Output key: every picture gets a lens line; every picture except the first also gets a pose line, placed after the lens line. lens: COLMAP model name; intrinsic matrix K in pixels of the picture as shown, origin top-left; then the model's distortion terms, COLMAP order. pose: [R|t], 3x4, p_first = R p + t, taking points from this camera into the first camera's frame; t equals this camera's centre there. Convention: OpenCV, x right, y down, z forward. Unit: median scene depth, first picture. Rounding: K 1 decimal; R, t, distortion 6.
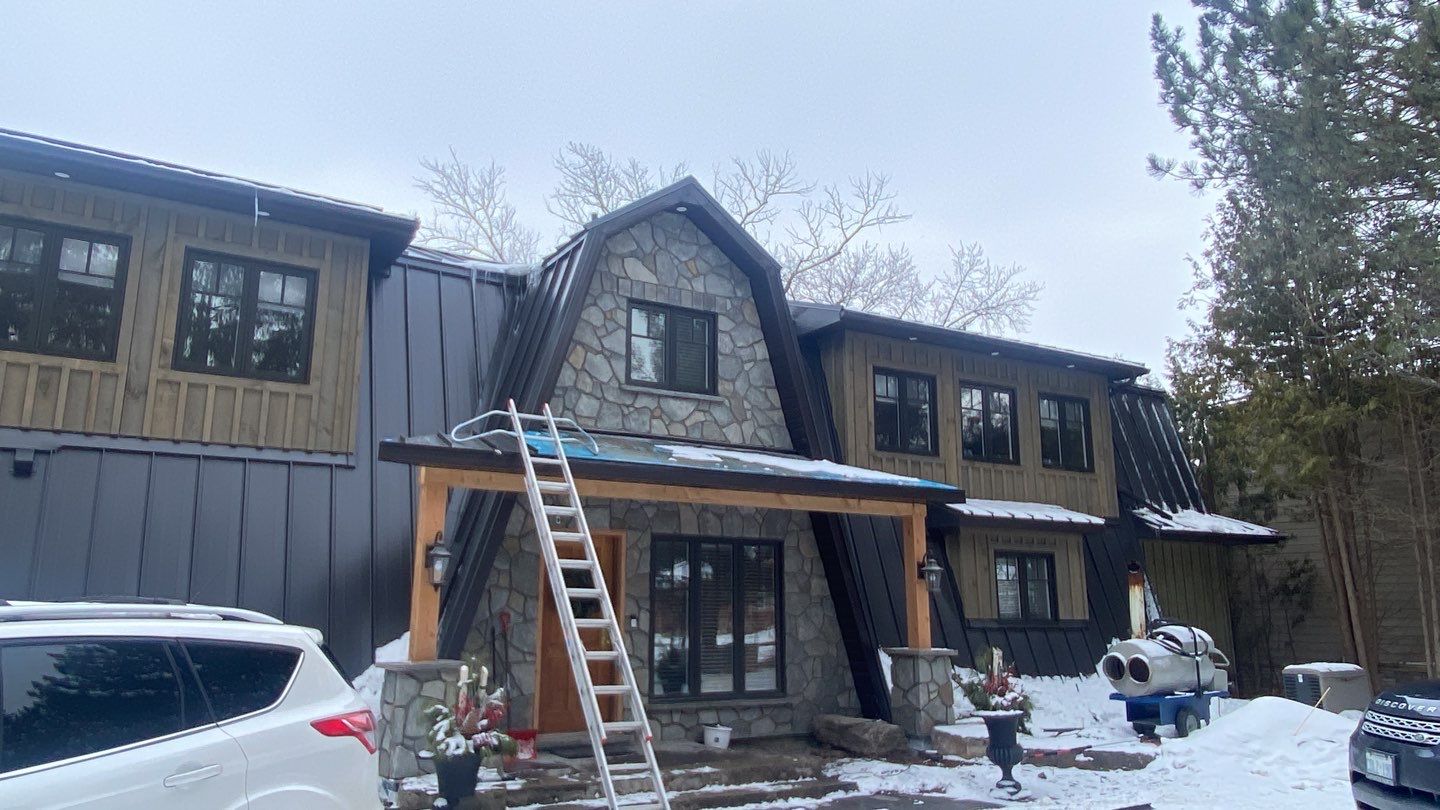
lens RADIAL K [[1031.9, 0, 720.0], [0, 1031.9, 405.0], [0, 0, 1]] dist [-0.002761, -0.001185]
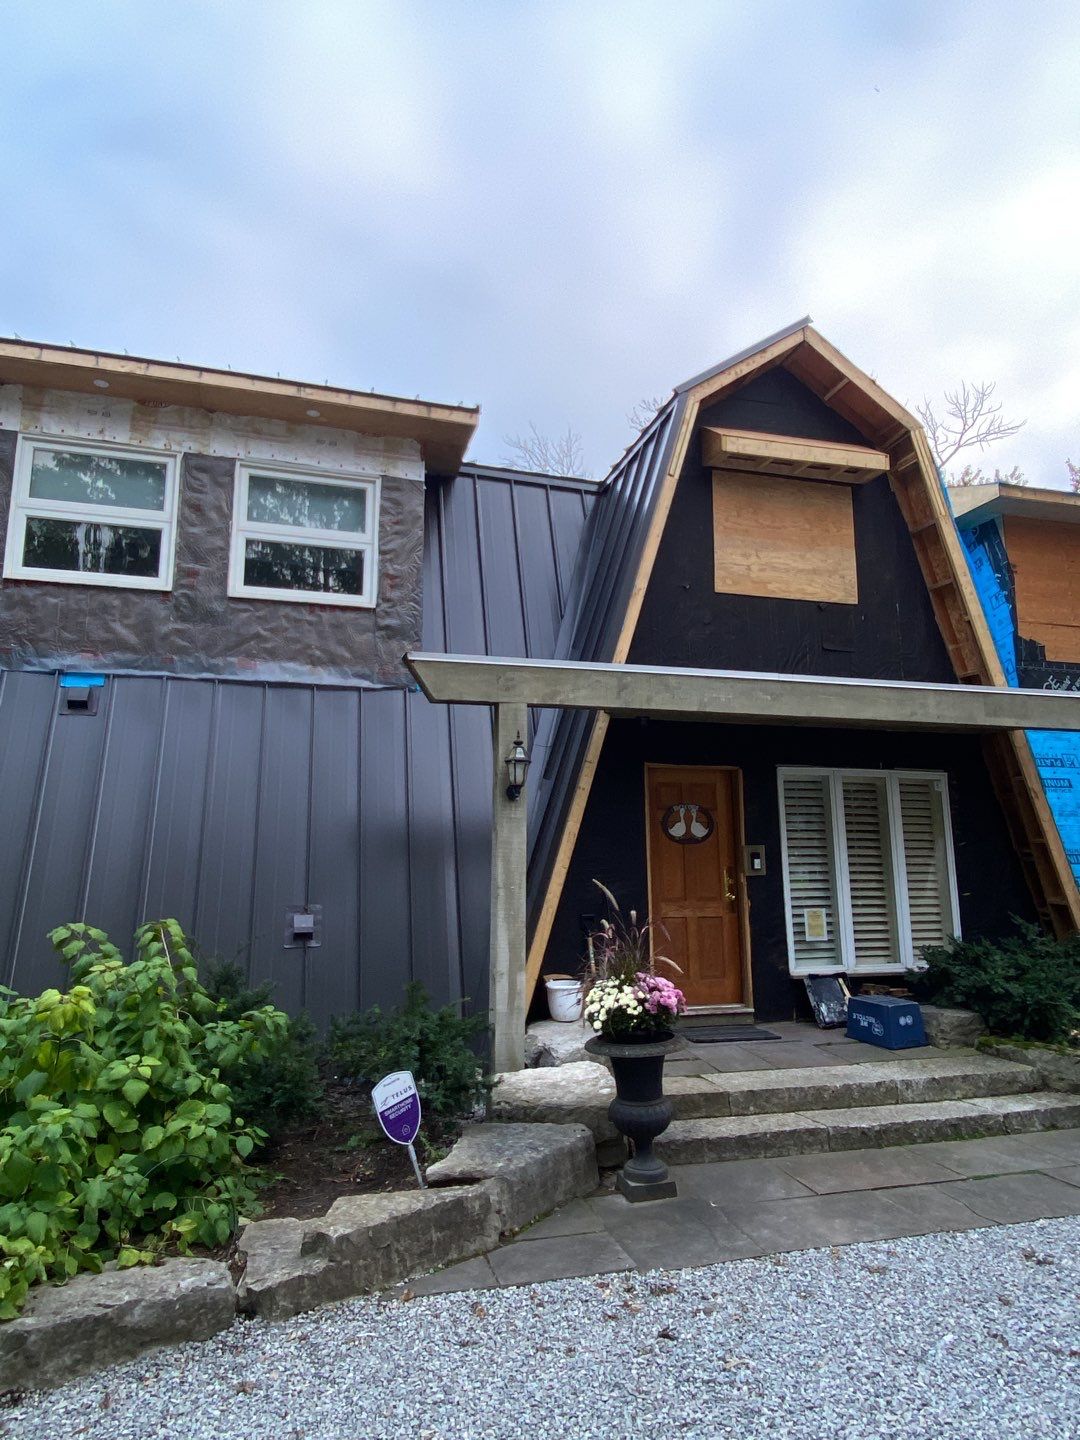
lens RADIAL K [[832.9, 0, 540.0], [0, 832.9, 720.0], [0, 0, 1]] dist [0.002141, -0.000186]
pose [[0.960444, -0.052513, -0.273478, -0.060151], [0.059693, 0.998055, 0.017994, 0.065301], [0.272001, -0.033607, 0.961710, 0.299427]]
